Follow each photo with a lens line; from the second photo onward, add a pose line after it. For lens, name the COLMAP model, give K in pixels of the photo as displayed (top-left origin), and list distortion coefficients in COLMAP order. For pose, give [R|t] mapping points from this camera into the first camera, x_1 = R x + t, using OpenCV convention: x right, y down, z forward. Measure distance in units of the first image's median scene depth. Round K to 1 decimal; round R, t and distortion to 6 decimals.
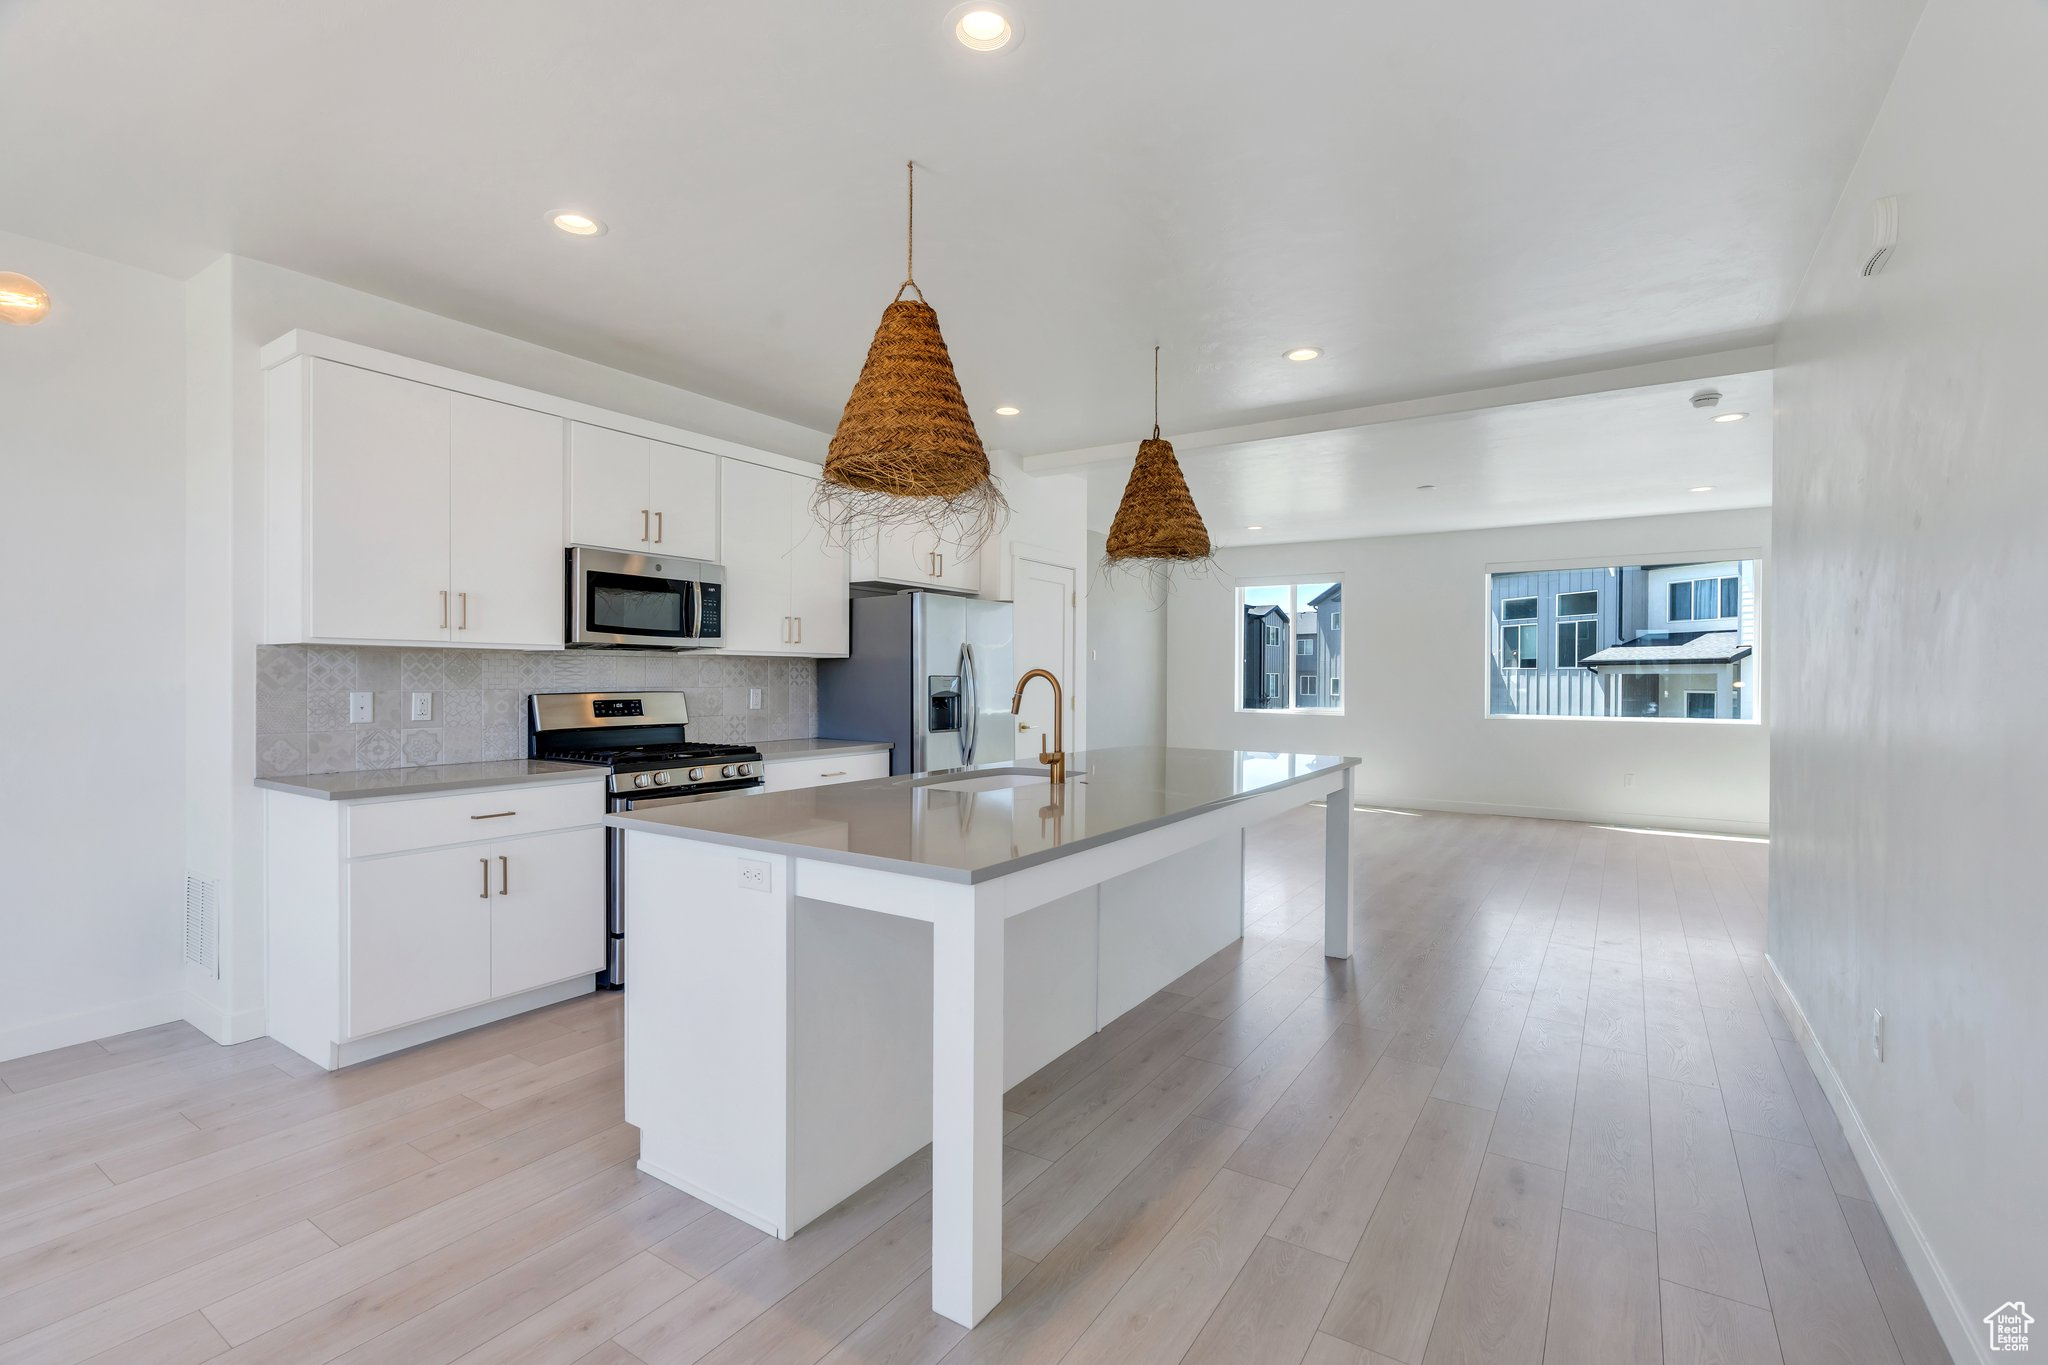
lens RADIAL K [[910.8, 0, 1030.5], [0, 910.8, 677.8], [0, 0, 1]] dist [-0.013251, 0.005279]
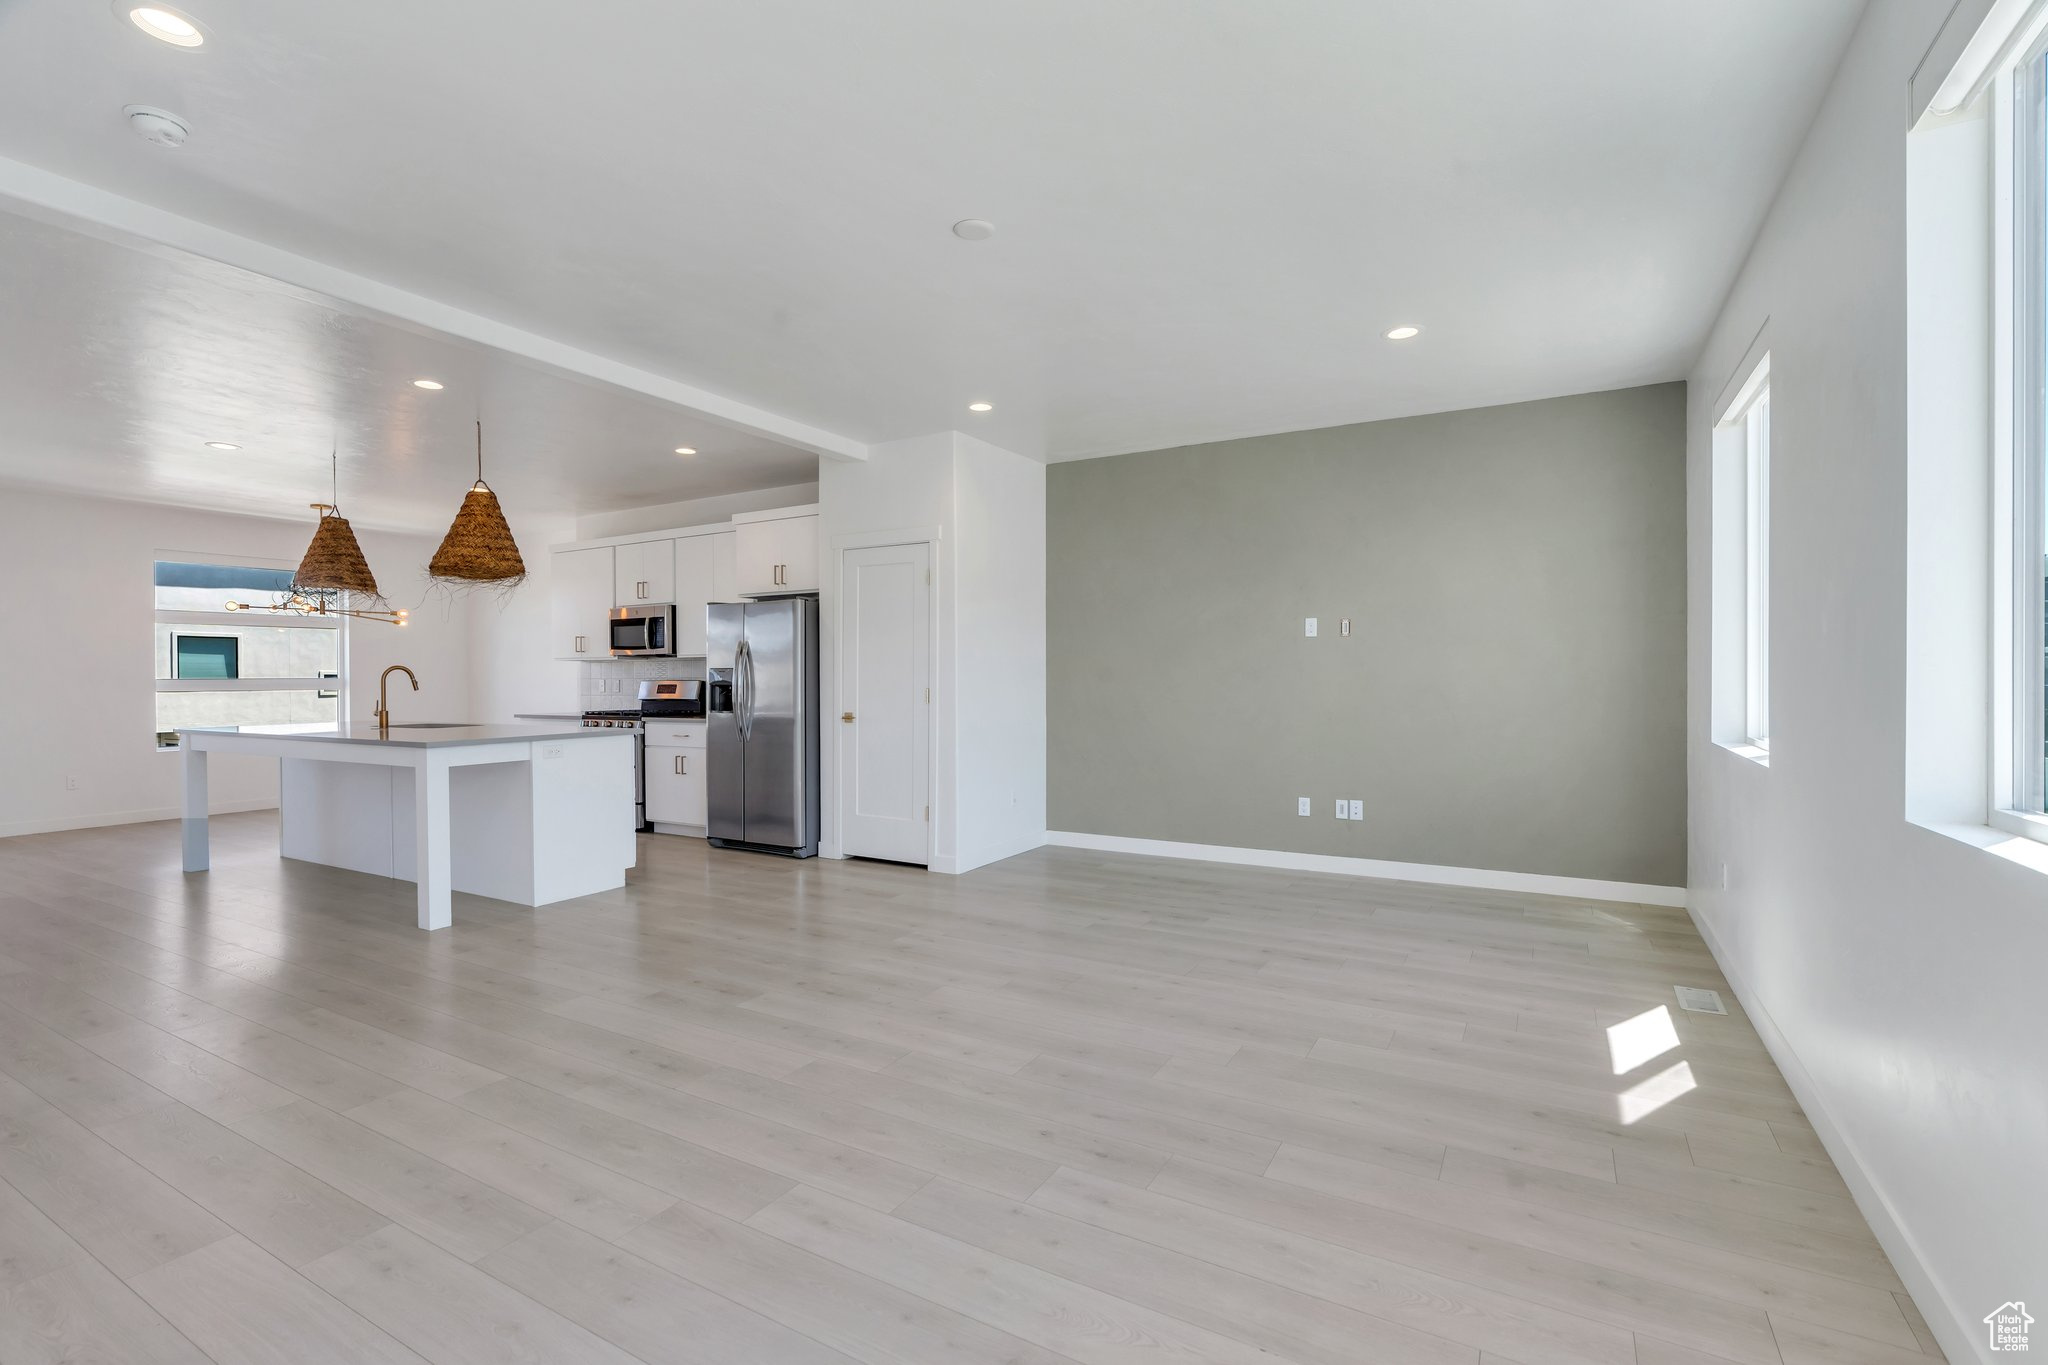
lens RADIAL K [[915.4, 0, 1034.3], [0, 915.4, 685.8], [0, 0, 1]] dist [-0.012873, 0.004482]
pose [[0.068863, 0.003027, -0.997622, 1.650441], [0.004984, 0.999982, 0.003379, 0.028390], [0.997614, -0.005205, 0.068846, 1.851197]]
